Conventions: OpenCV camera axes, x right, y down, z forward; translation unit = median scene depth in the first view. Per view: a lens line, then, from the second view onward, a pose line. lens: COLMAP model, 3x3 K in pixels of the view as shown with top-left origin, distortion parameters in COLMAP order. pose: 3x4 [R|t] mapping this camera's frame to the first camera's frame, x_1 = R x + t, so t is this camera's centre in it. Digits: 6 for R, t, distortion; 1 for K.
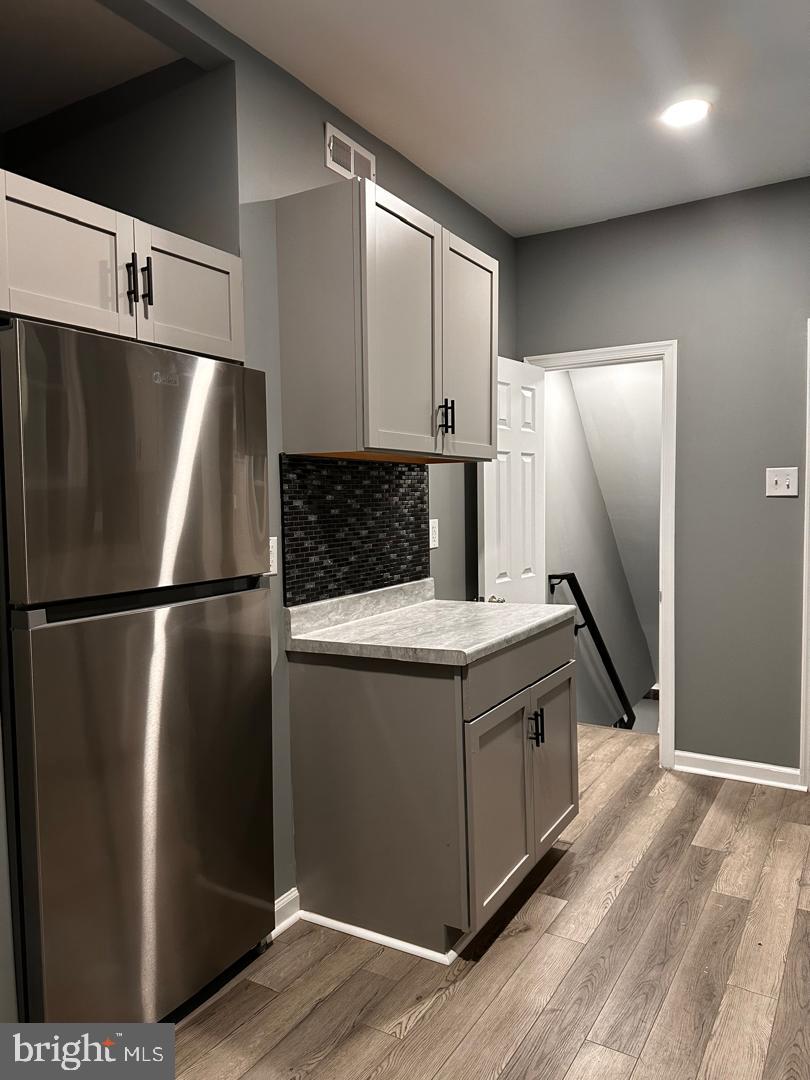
lens RADIAL K [[783.9, 0, 392.7], [0, 783.9, 519.8], [0, 0, 1]] dist [0.027770, -0.029618]
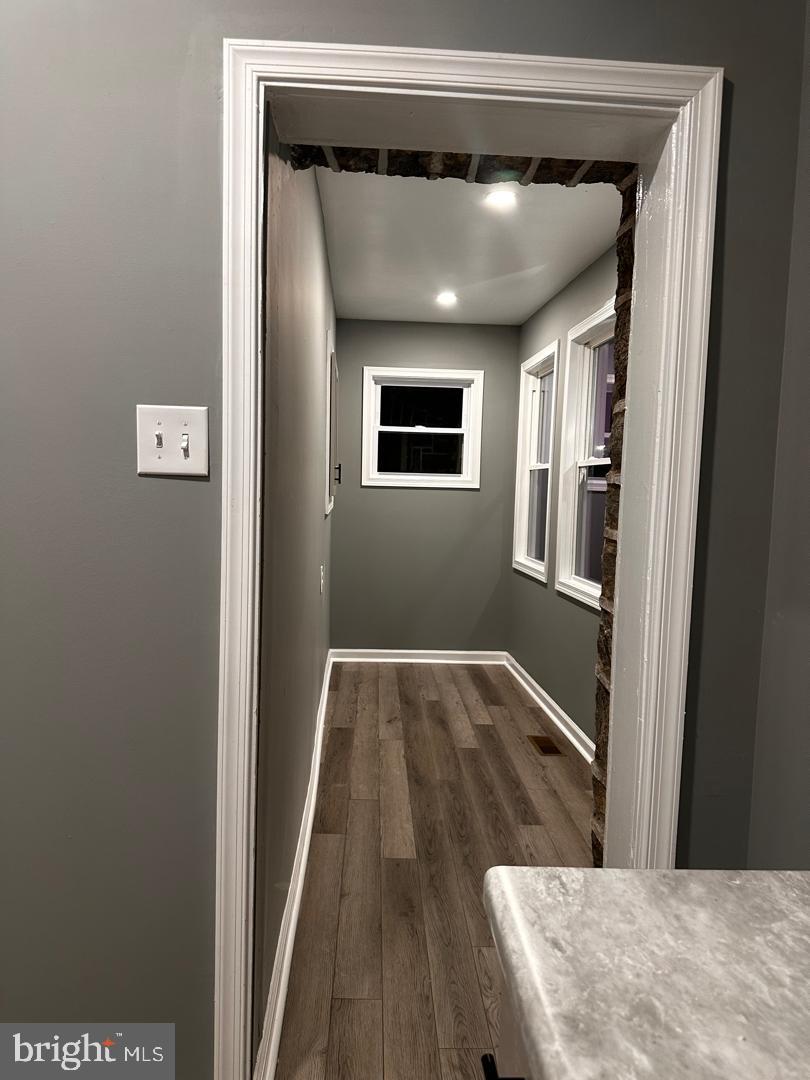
lens RADIAL K [[783.9, 0, 404.0], [0, 783.9, 541.8], [0, 0, 1]] dist [0.027770, -0.029618]
pose [[0.827678, -0.016569, 0.560958, 0.519320], [-0.014503, 0.998599, 0.050894, -0.025265], [-0.561015, -0.050259, 0.826278, 0.839014]]
